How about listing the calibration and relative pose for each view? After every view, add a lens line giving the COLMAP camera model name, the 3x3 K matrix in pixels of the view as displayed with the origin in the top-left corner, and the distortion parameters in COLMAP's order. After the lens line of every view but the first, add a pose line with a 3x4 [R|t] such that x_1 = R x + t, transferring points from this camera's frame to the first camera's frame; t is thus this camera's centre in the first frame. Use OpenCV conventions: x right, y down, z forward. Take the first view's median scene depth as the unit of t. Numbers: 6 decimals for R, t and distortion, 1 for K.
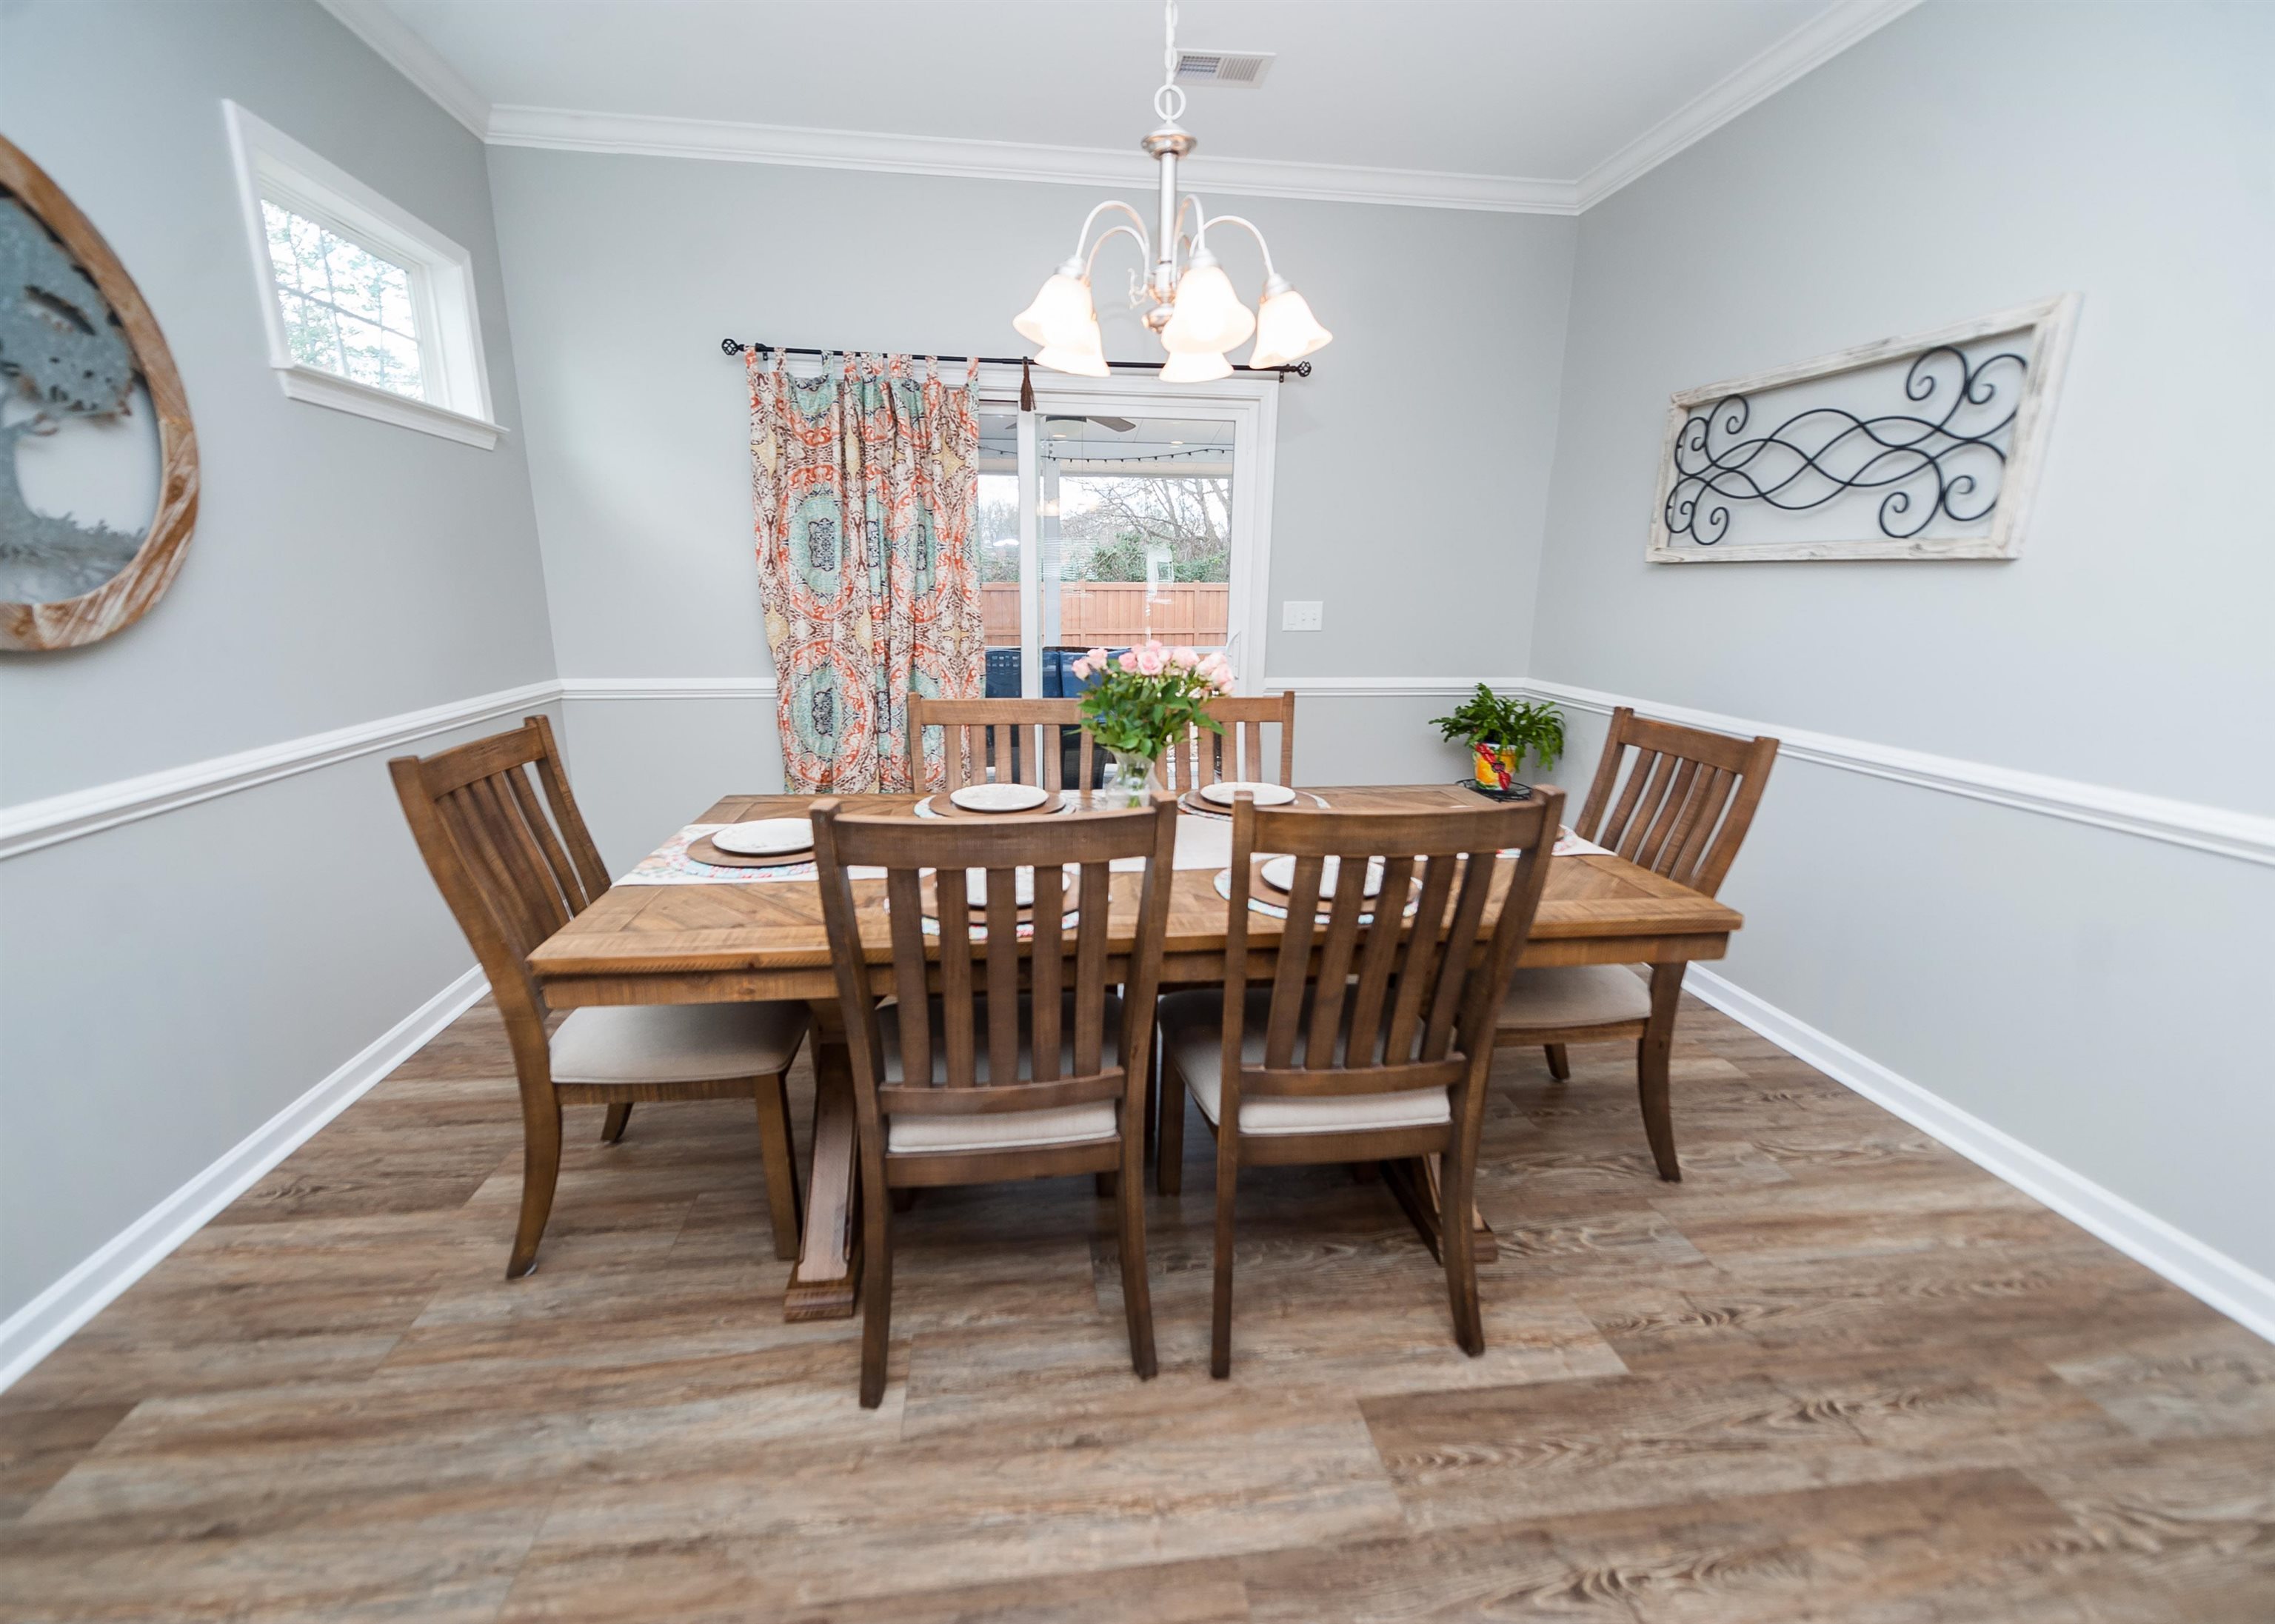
lens RADIAL K [[956.6, 0, 1126.9], [0, 956.6, 827.6], [0, 0, 1]] dist [0.019927, -0.008964]
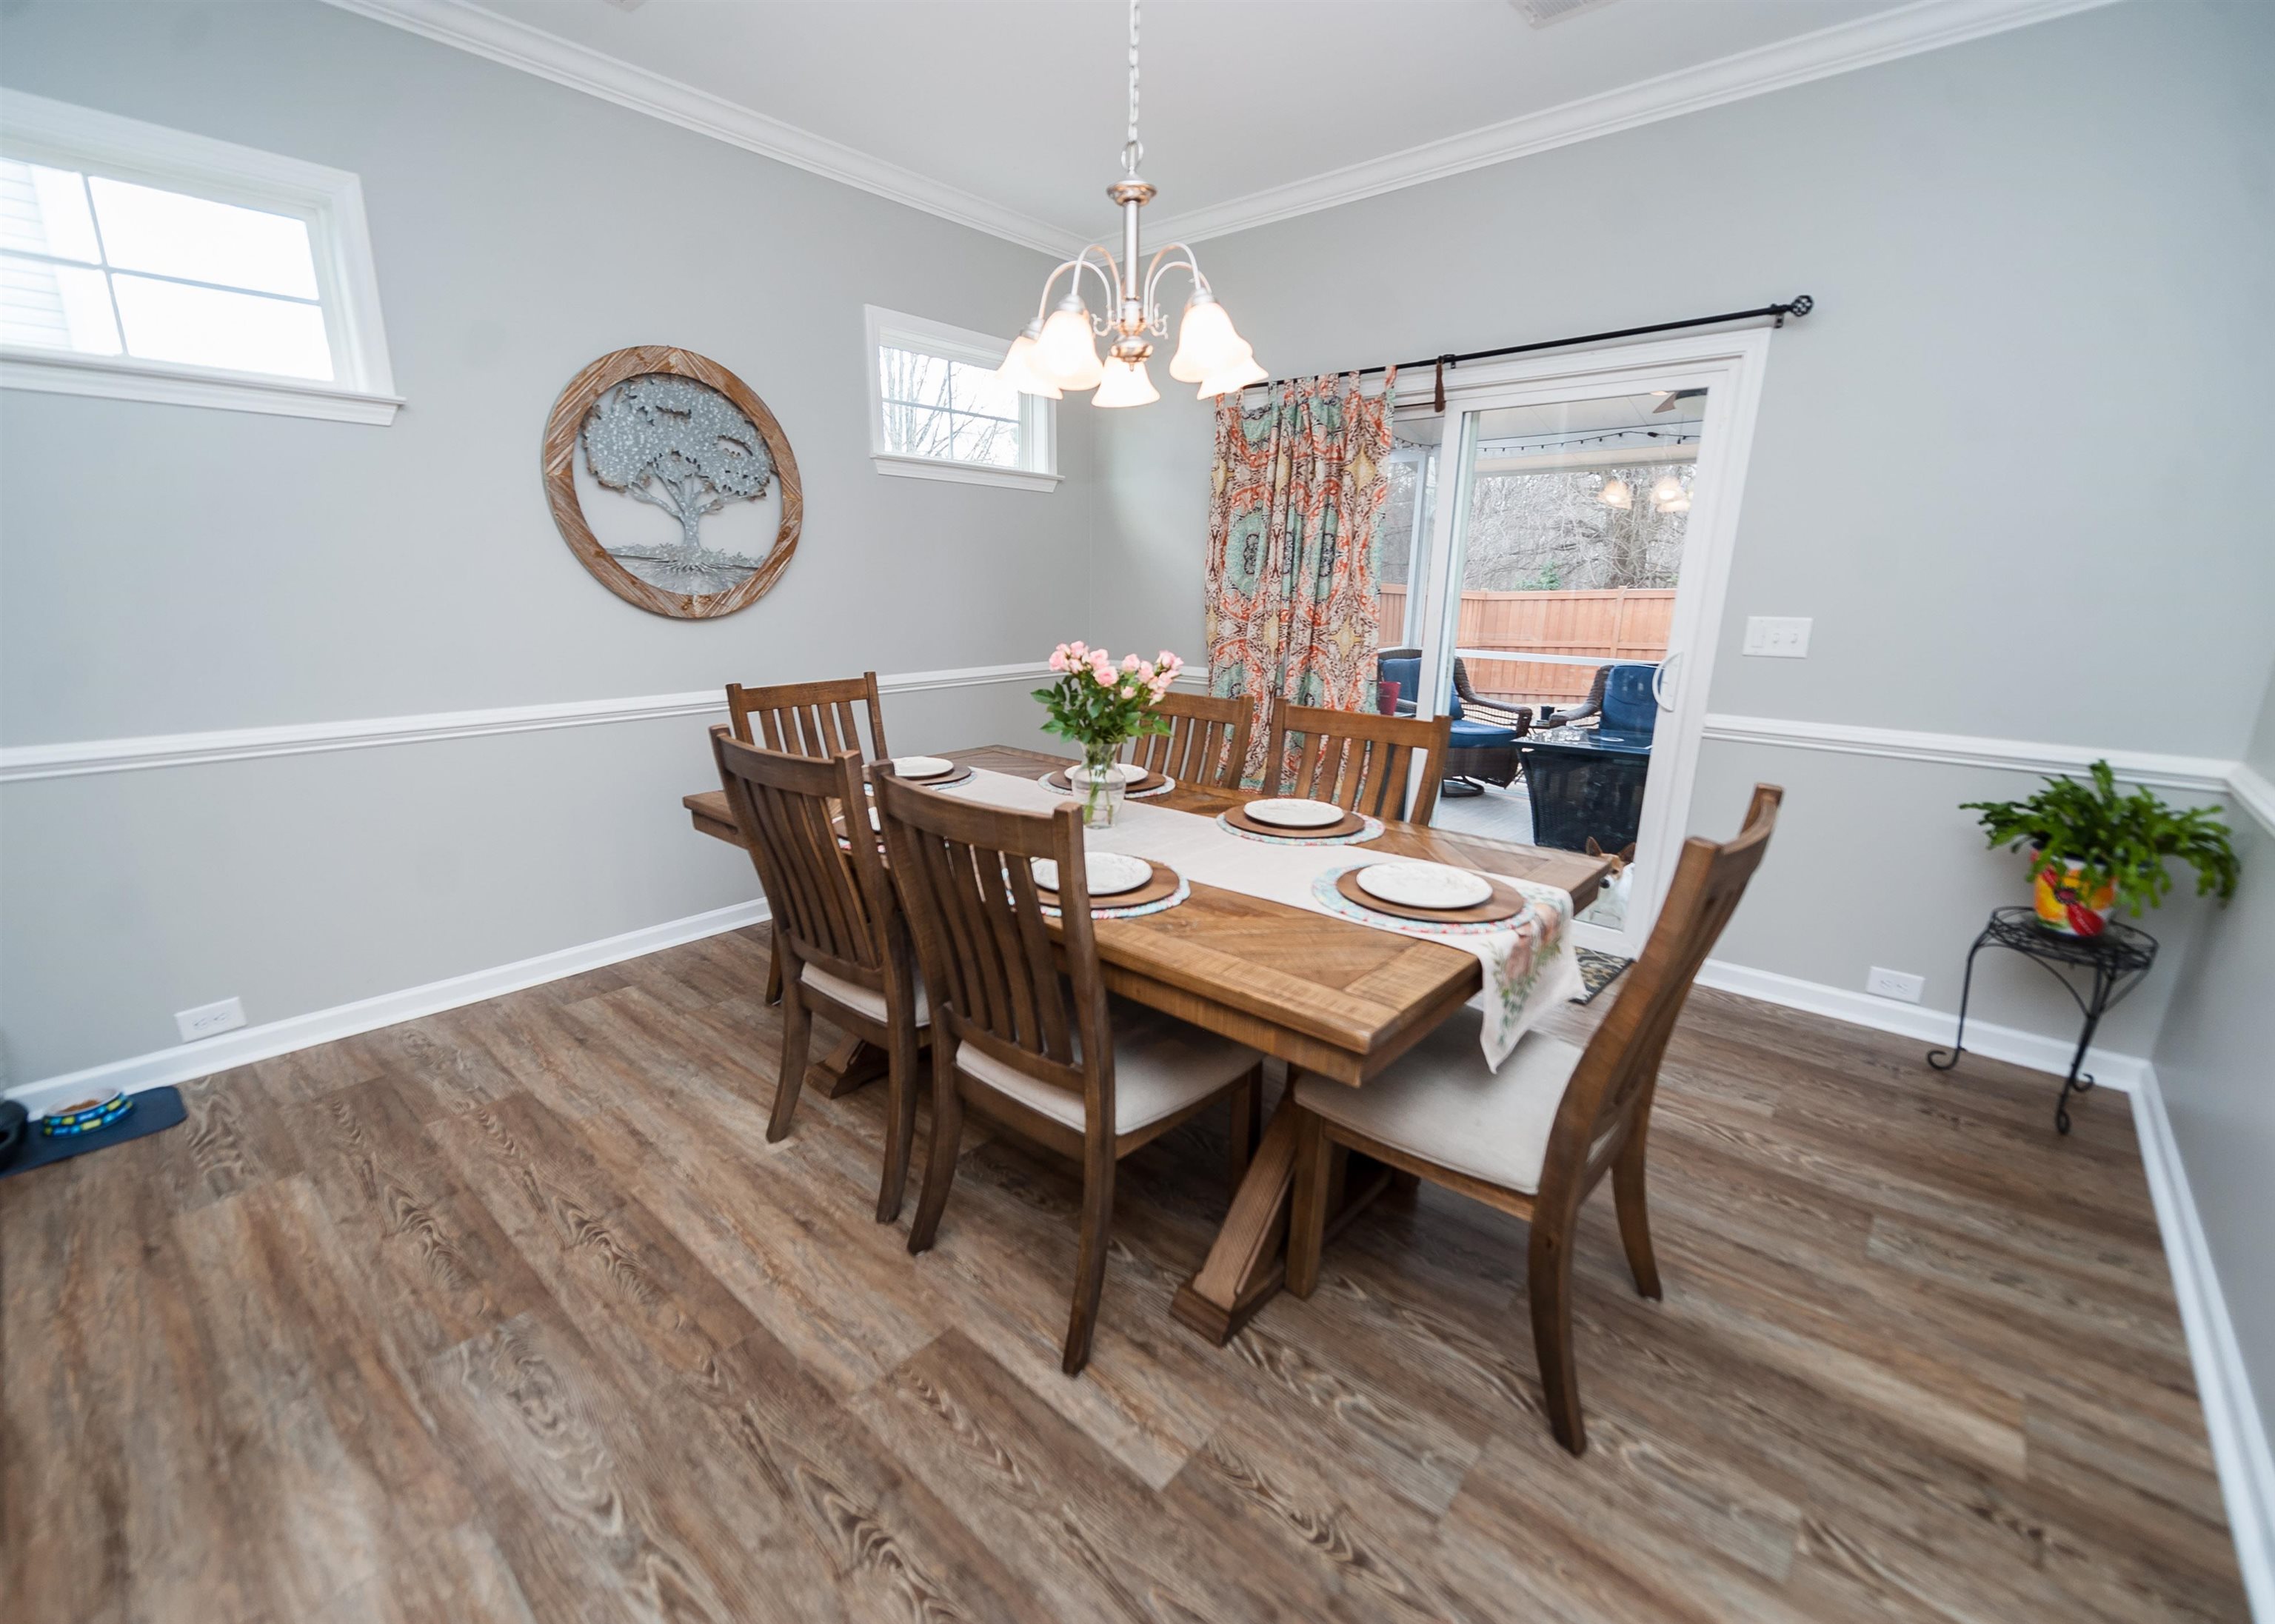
lens RADIAL K [[956.6, 0, 1126.9], [0, 956.6, 827.6], [0, 0, 1]] dist [0.019927, -0.008964]
pose [[0.661364, 0.190714, -0.725414, 0.866292], [-0.193571, 0.977772, 0.080579, -0.078179], [0.724657, 0.087127, 0.683580, 0.274499]]
